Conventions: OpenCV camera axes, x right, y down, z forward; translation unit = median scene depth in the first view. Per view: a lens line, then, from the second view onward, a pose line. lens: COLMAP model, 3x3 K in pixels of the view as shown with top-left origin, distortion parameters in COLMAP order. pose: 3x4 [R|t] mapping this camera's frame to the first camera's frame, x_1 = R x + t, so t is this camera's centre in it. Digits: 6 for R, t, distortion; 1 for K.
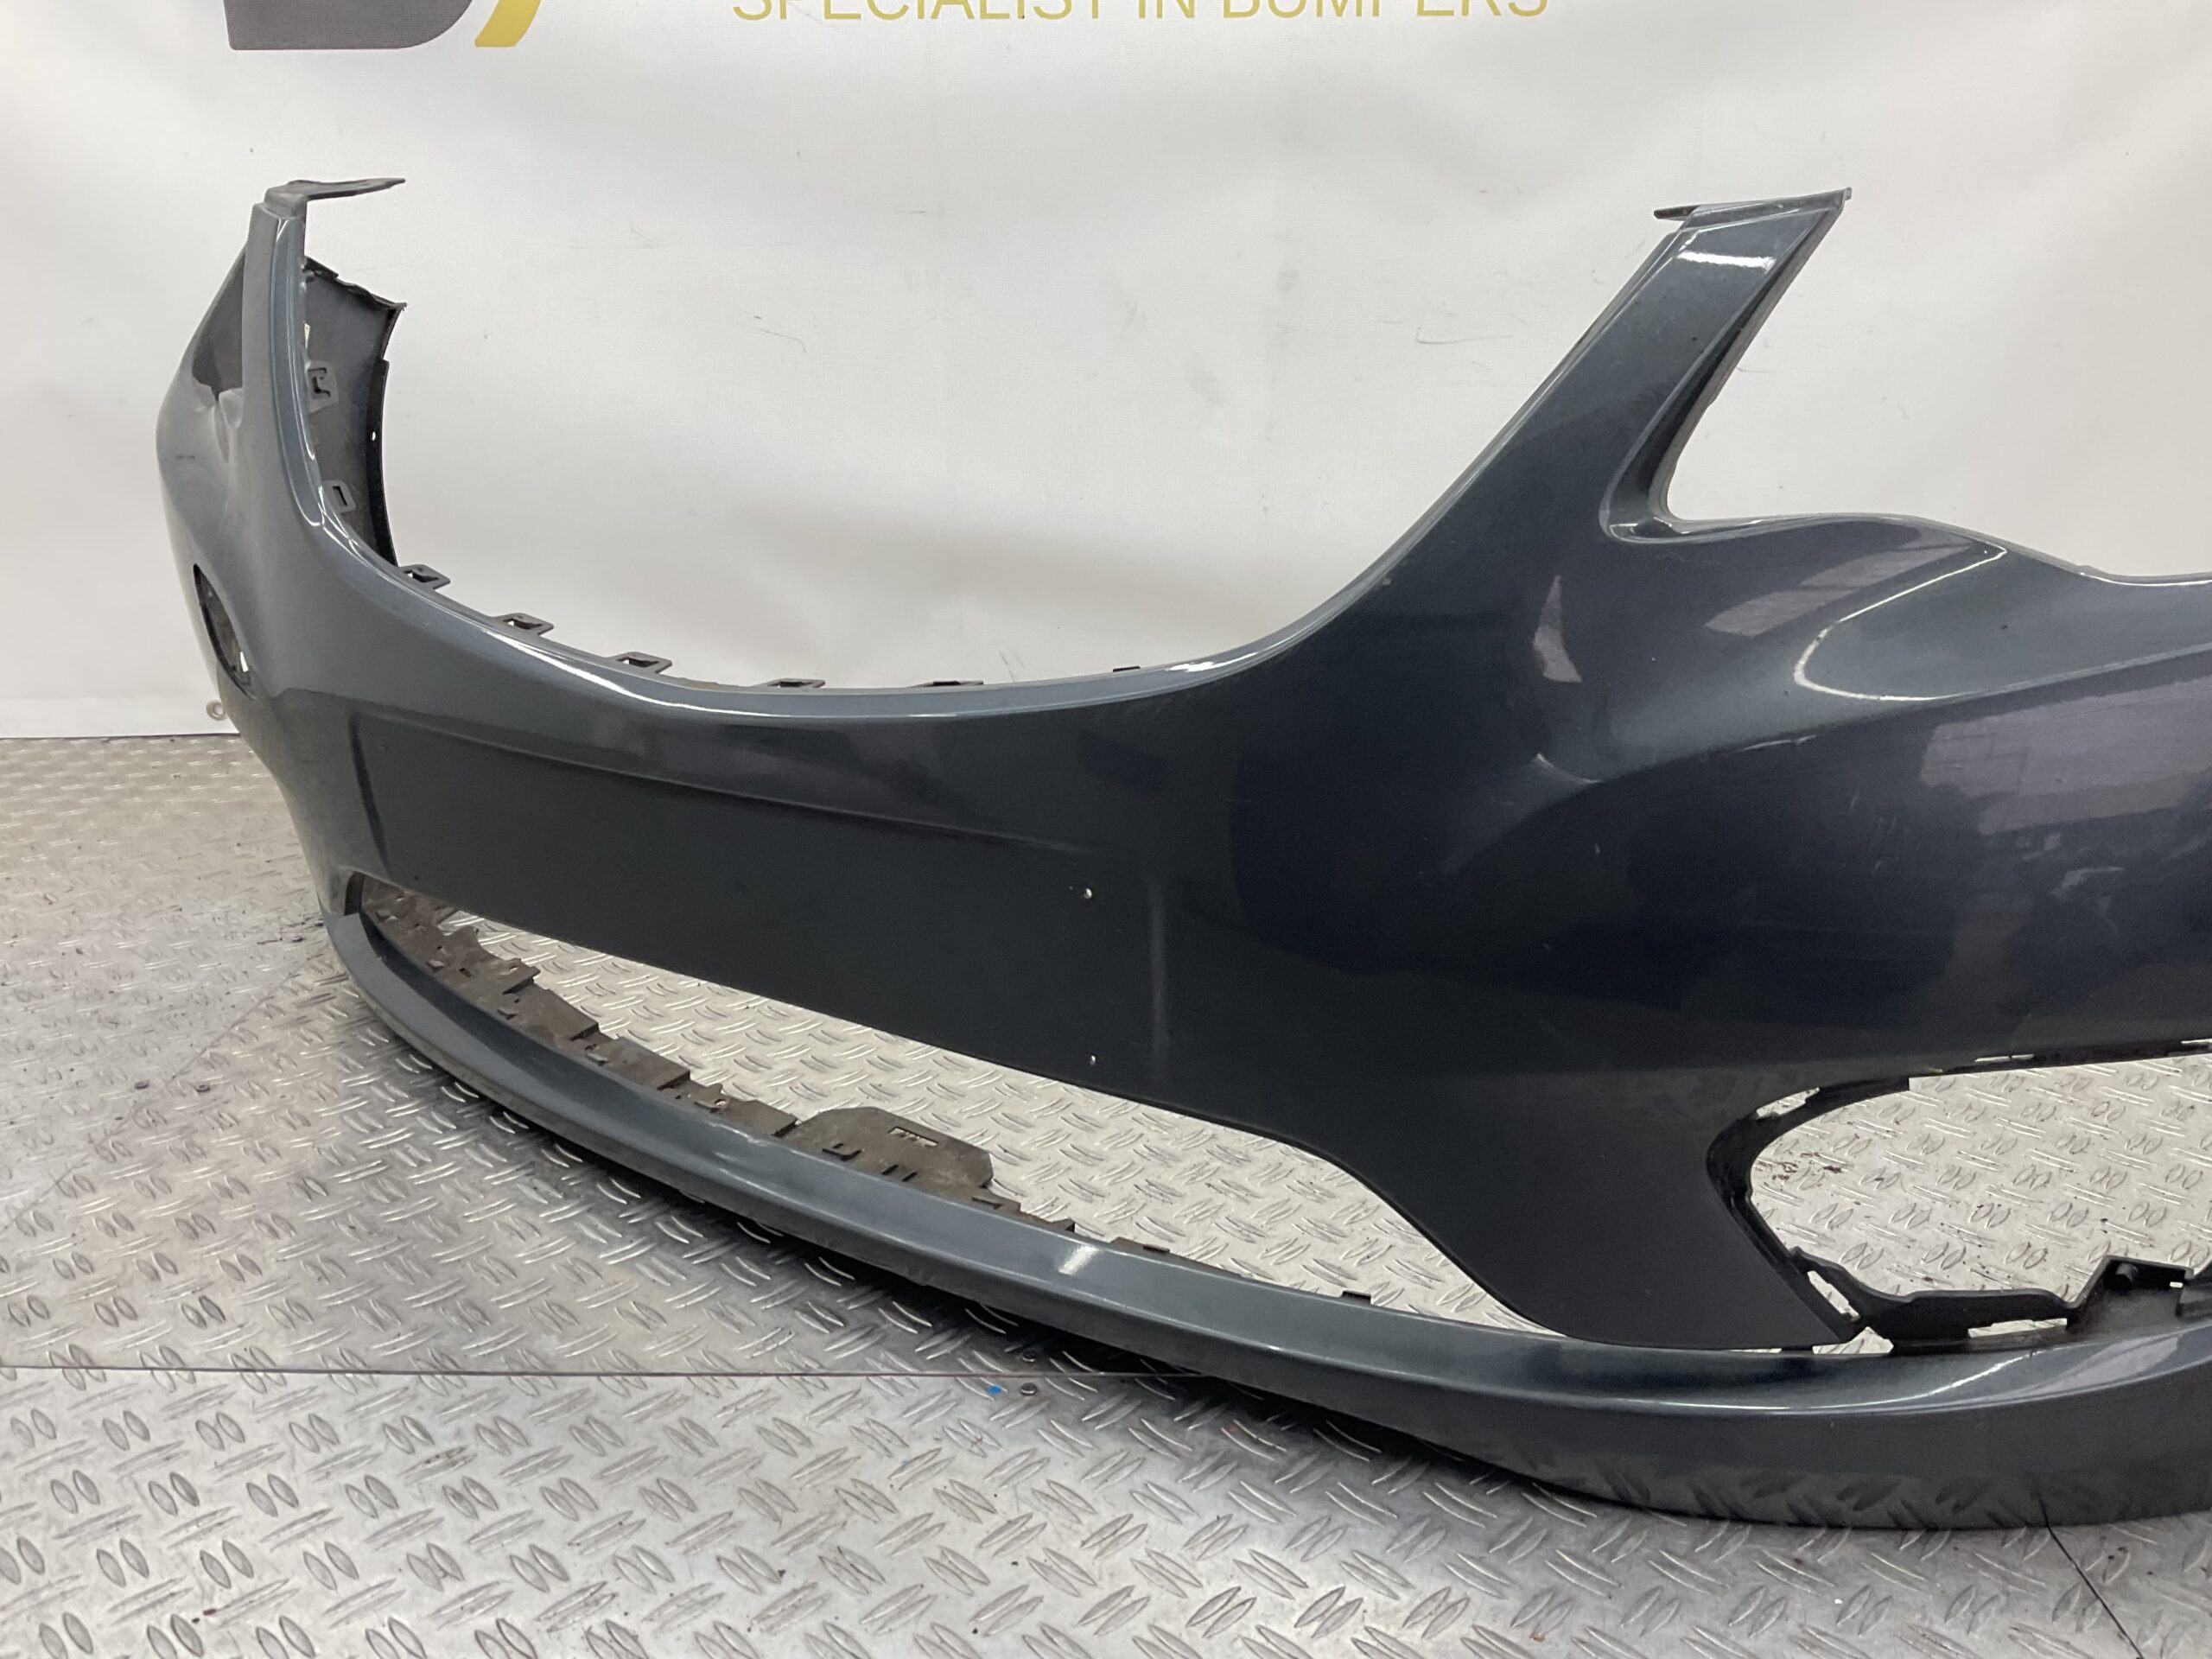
lens RADIAL K [[1862.2, 0, 1104.2], [0, 1862.2, 855.1], [0, 0, 1]] dist [0.128459, -0.268370]
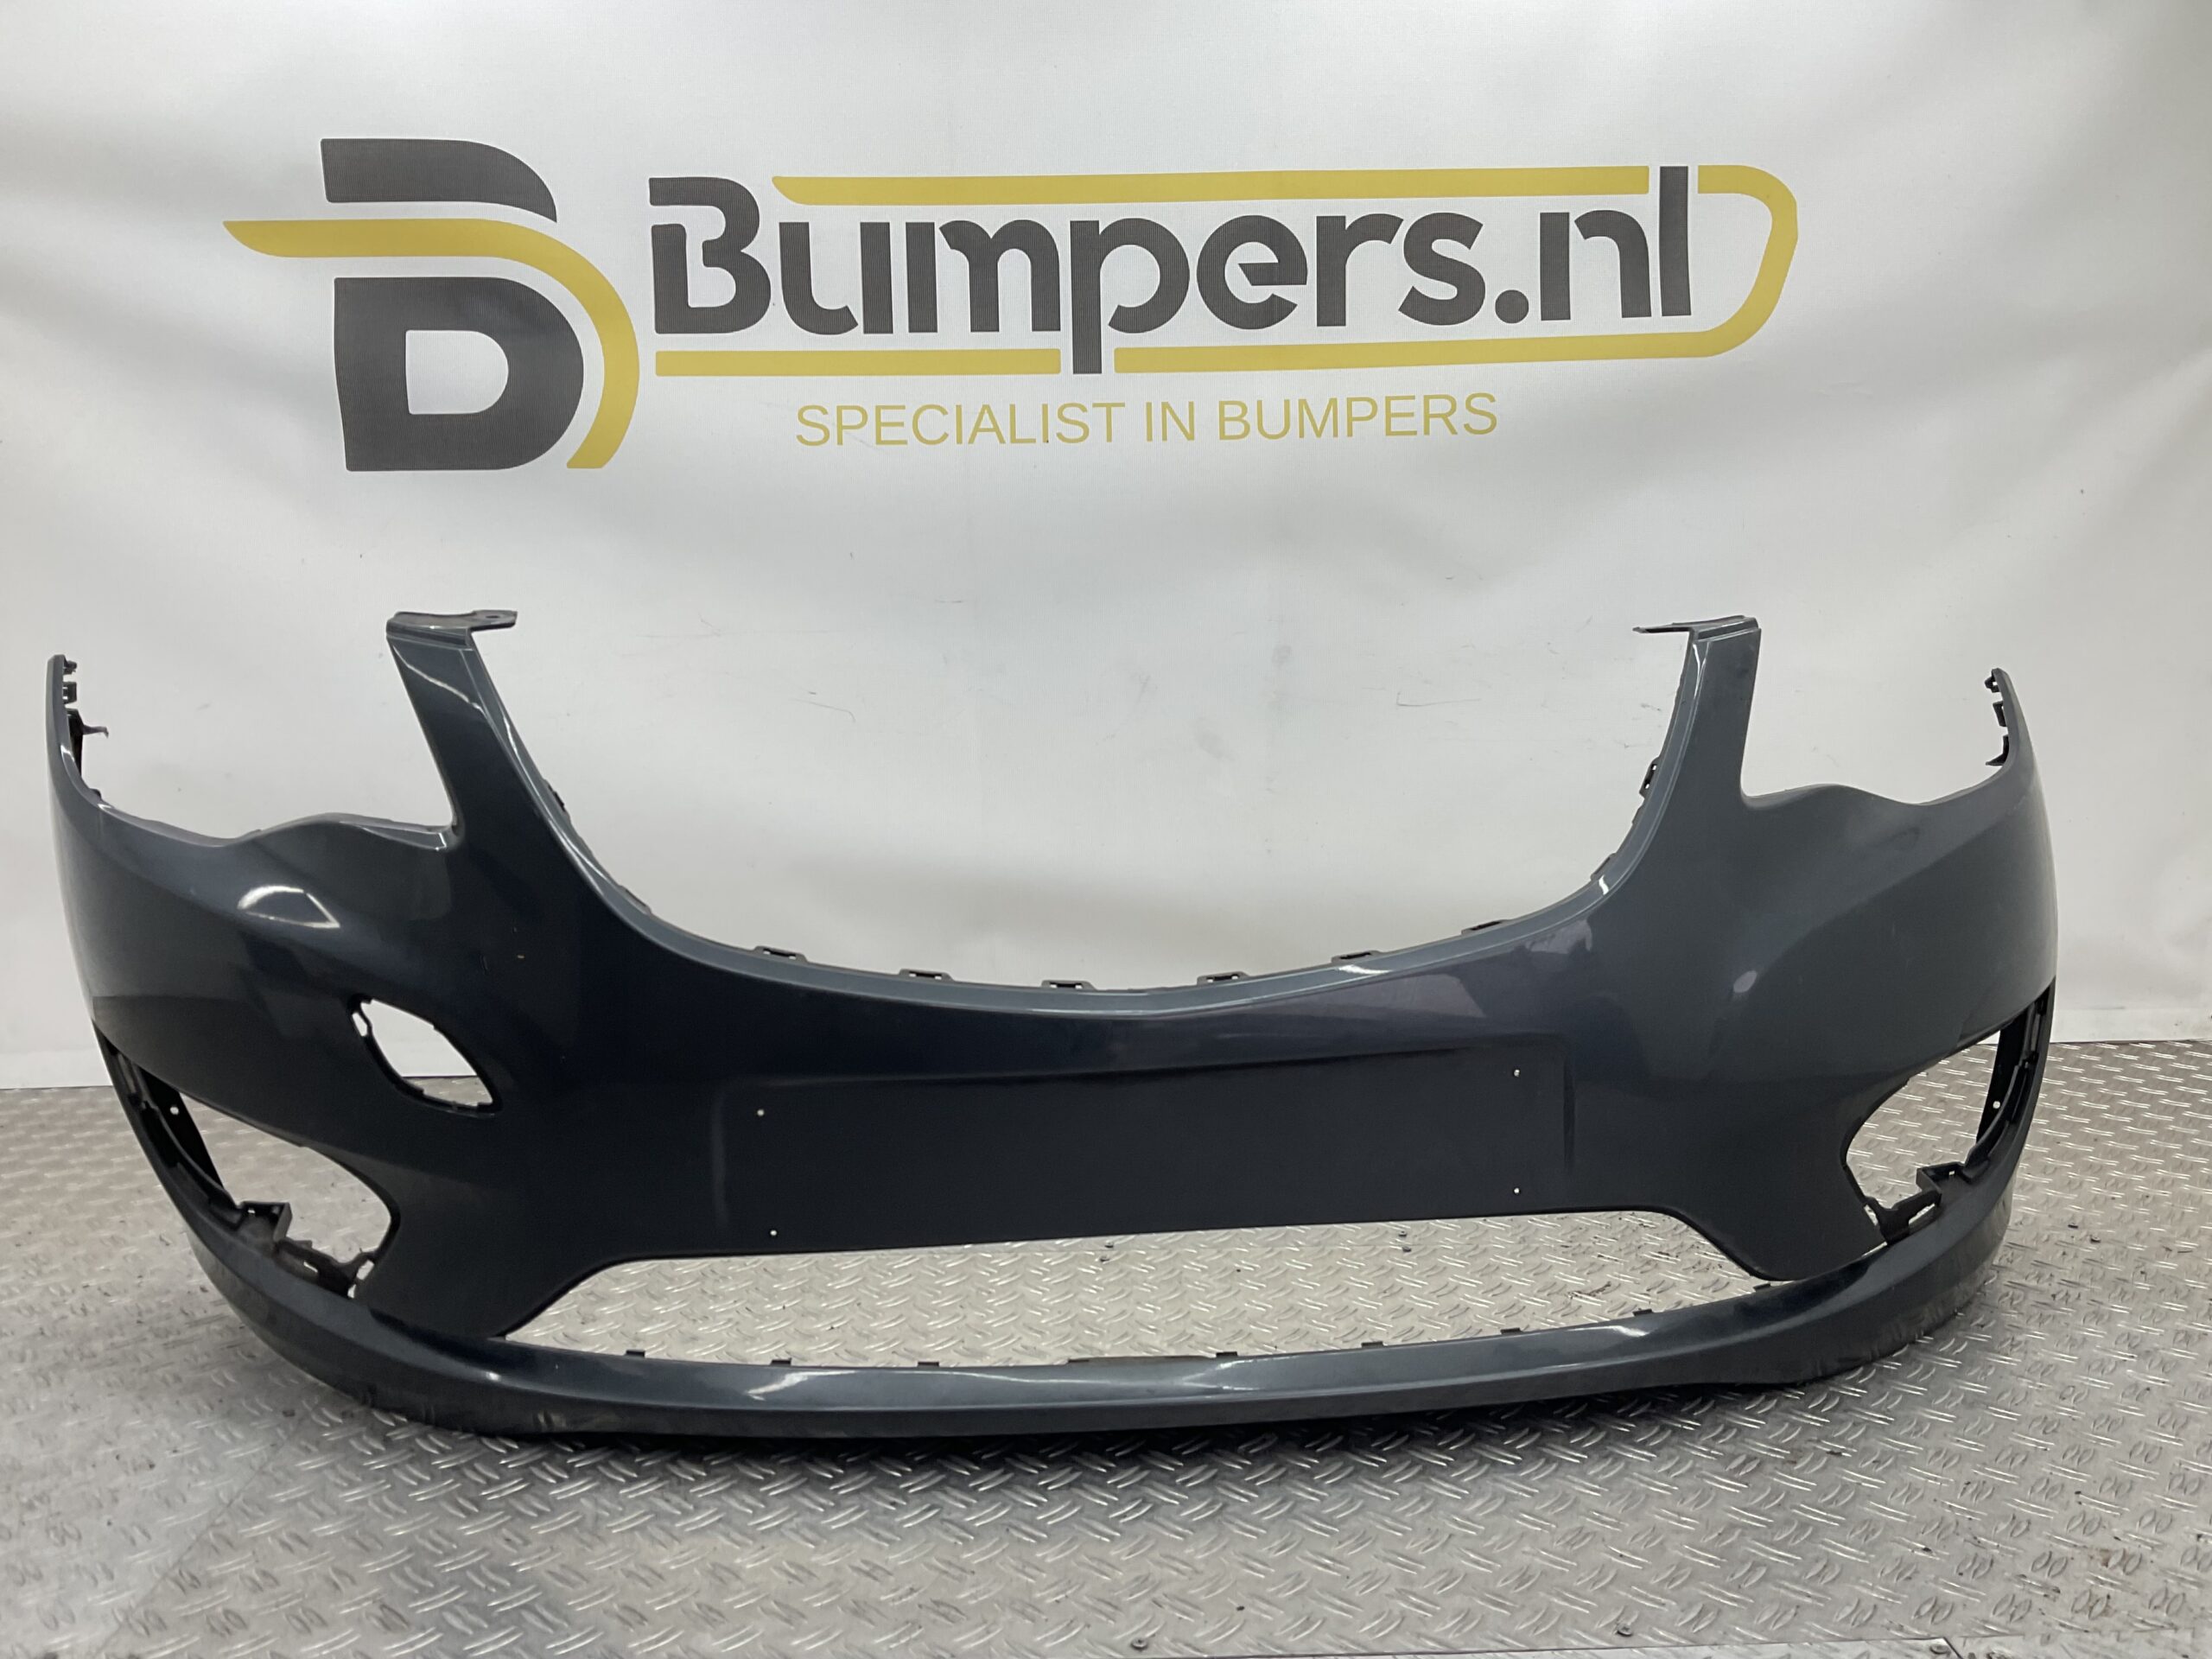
lens RADIAL K [[1859.9, 0, 1106.0], [0, 1859.9, 829.5], [0, 0, 1]] dist [0.123030, -0.226616]
pose [[0.999604, -0.016140, 0.023044, -0.071338], [0.019977, 0.983935, -0.177407, -0.008123], [-0.019810, 0.177798, 0.983868, -0.169994]]
